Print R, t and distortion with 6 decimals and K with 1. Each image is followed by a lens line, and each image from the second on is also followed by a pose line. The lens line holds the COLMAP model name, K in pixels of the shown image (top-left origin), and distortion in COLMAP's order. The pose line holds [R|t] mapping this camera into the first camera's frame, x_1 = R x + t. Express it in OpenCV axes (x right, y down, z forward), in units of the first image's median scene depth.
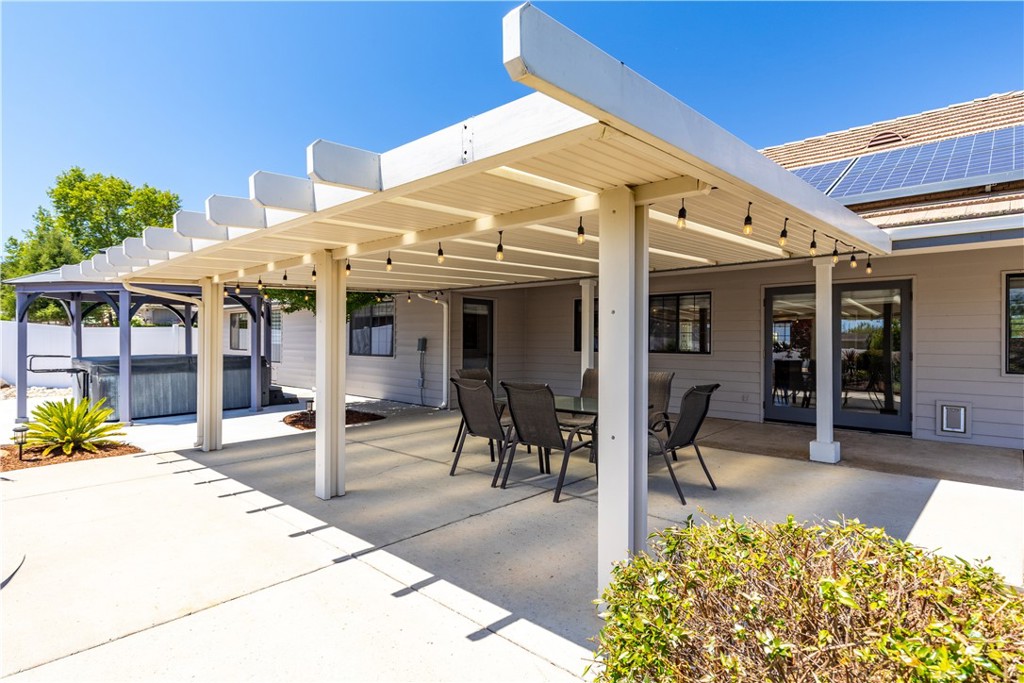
lens RADIAL K [[537.2, 0, 516.6], [0, 537.2, 342.7], [0, 0, 1]] dist [-0.002492, -0.000126]
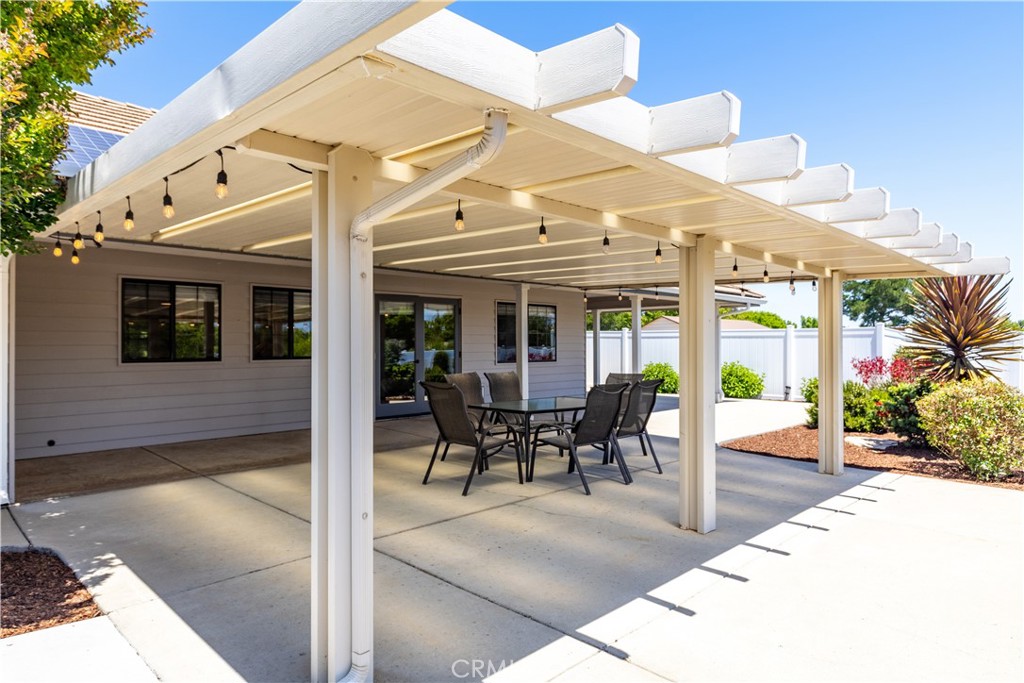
lens RADIAL K [[611.0, 0, 506.5], [0, 611.0, 343.2], [0, 0, 1]] dist [-0.002263, -0.000207]
pose [[0.022776, 0.001054, 0.999740, -1.224067], [0.002639, 0.999996, -0.001114, -0.001758], [-0.999737, 0.002663, 0.022773, 1.203180]]
